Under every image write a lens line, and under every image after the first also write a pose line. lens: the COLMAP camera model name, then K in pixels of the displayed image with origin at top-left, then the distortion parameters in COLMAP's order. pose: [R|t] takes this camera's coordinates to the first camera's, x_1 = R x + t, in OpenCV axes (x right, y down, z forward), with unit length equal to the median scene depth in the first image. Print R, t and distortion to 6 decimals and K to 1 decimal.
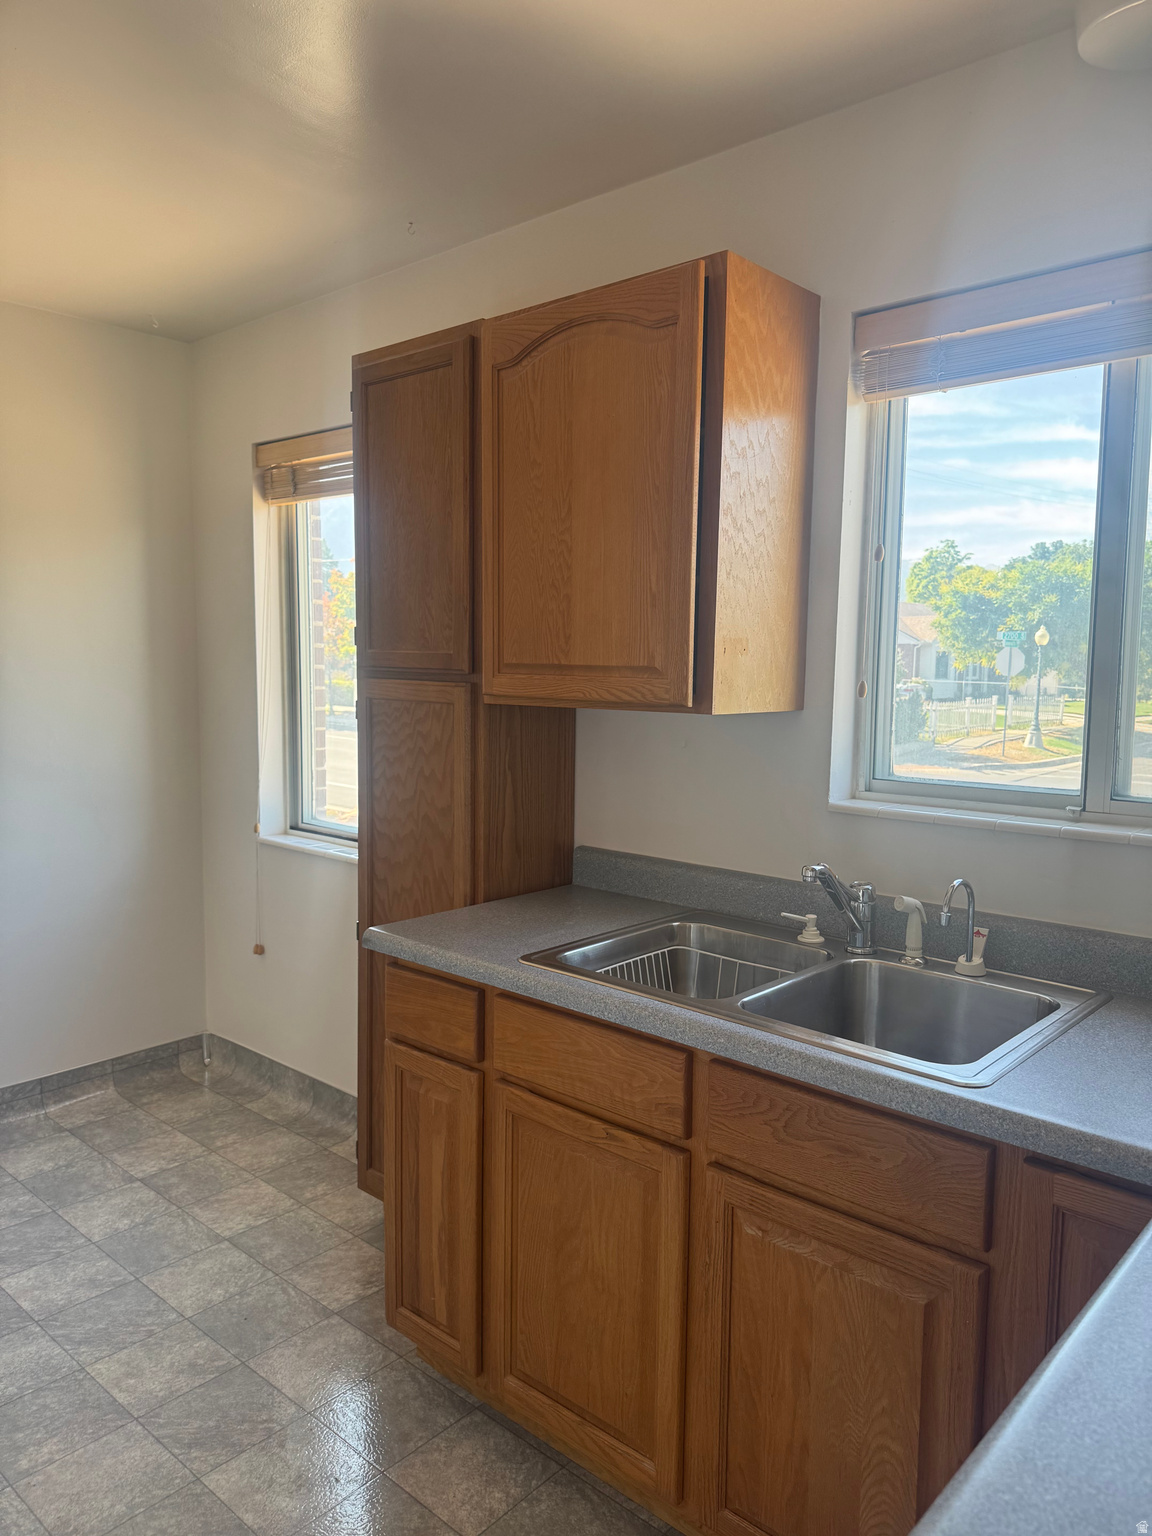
lens RADIAL K [[1085.4, 0, 564.8], [0, 1085.4, 780.6], [0, 0, 1]] dist [0.054038, -0.072258]
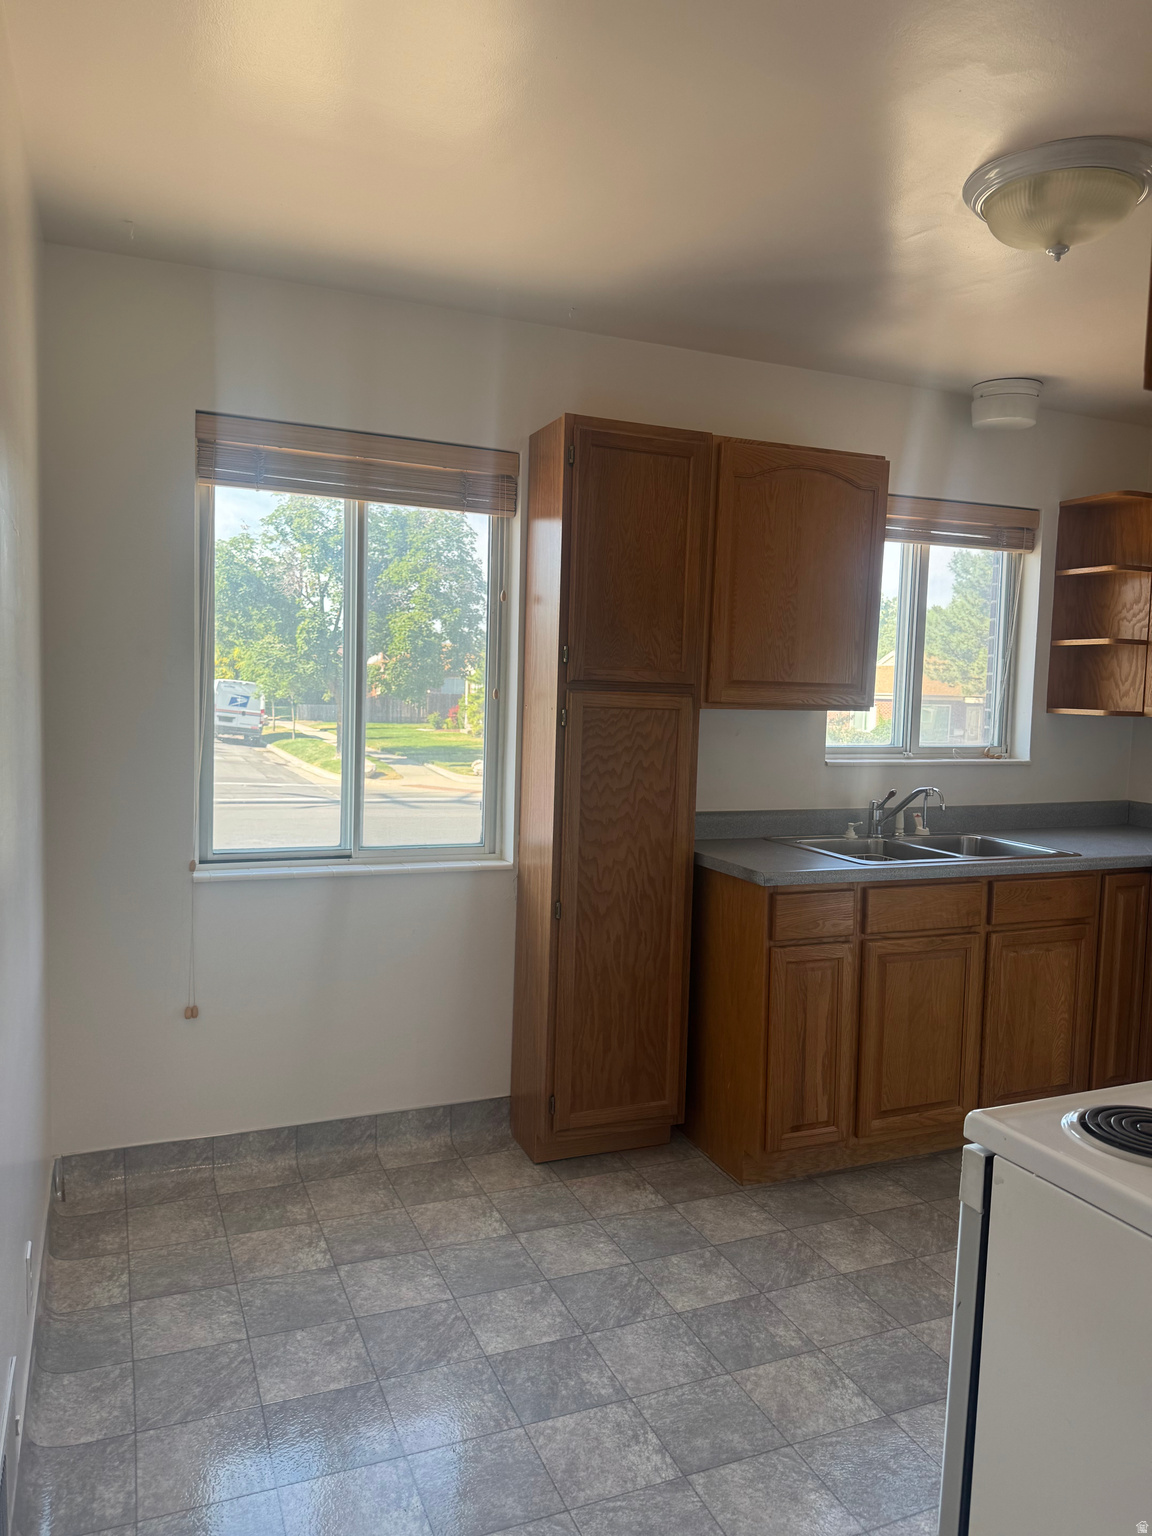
lens RADIAL K [[1085.4, 0, 569.1], [0, 1085.4, 771.6], [0, 0, 1]] dist [0.054038, -0.072258]
pose [[0.422617, -0.069106, 0.903670, -1.561180], [0.079221, 0.996089, 0.039125, -0.066506], [-0.902839, 0.055055, 0.426439, 0.643021]]
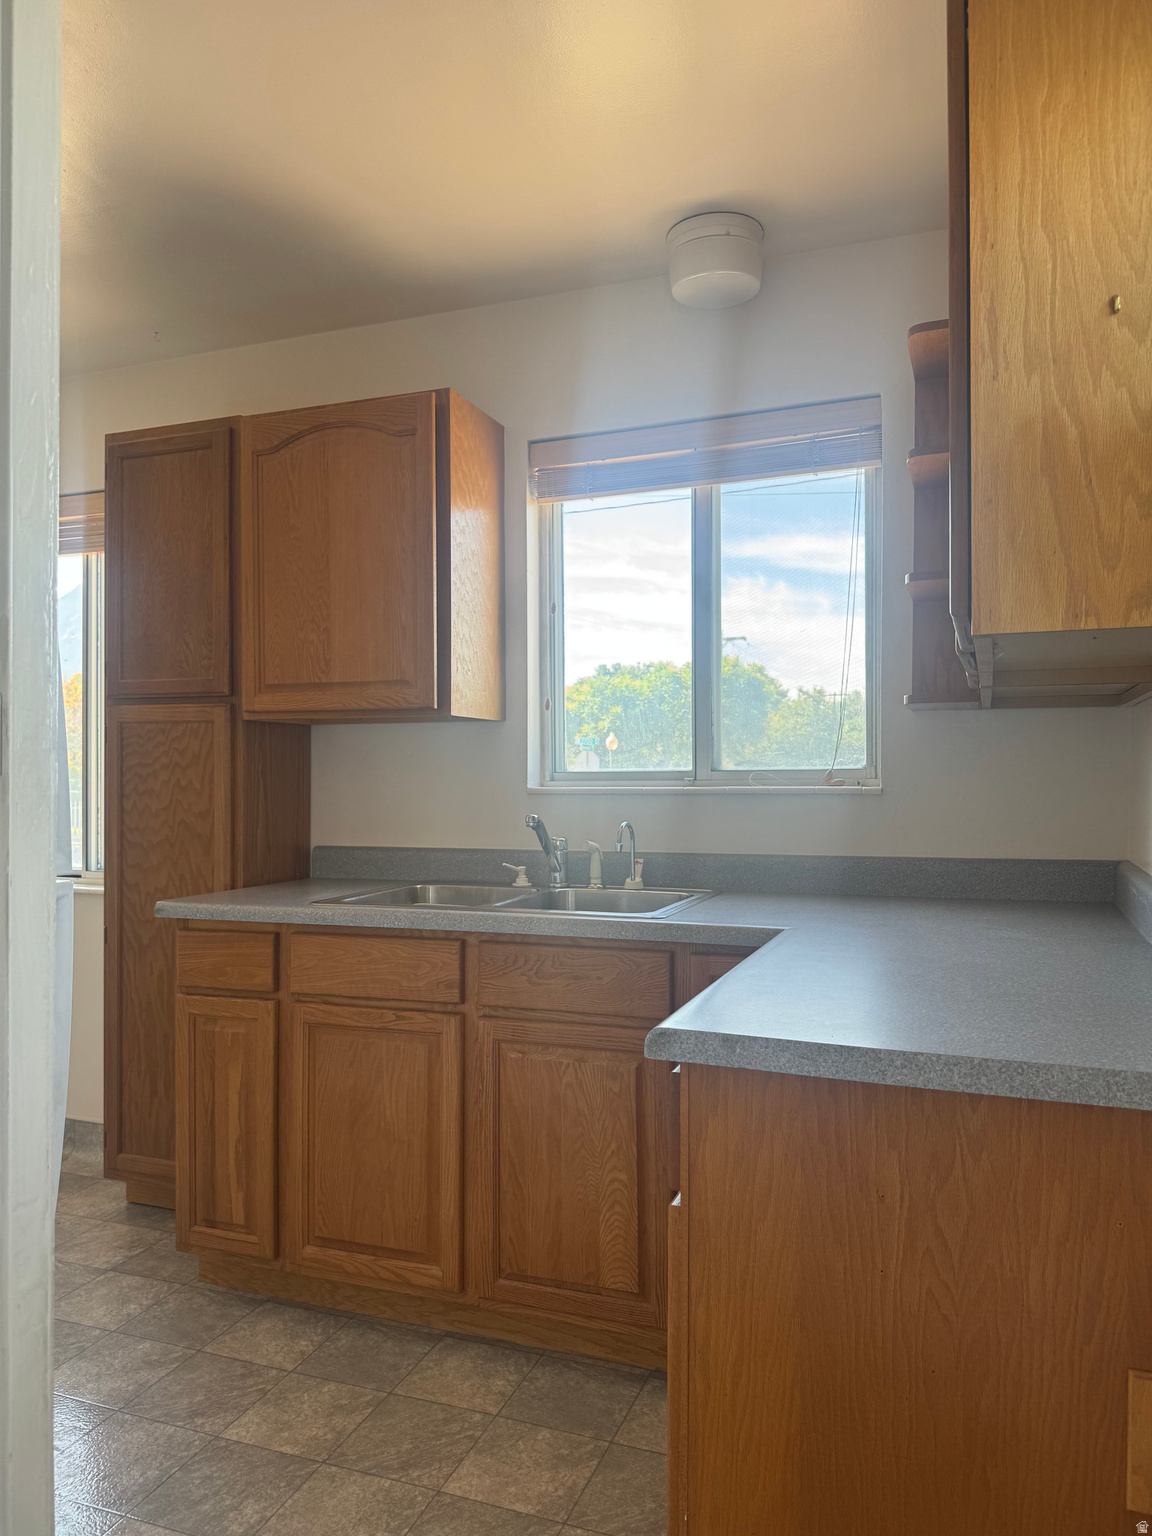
lens RADIAL K [[1128.9, 0, 557.7], [0, 1128.9, 782.3], [0, 0, 1]] dist [0.035094, -0.013250]
pose [[0.931514, -0.007609, 0.363627, -0.231996], [0.048816, 0.993350, -0.104268, 0.163262], [-0.360415, 0.114878, 0.925691, -0.314516]]
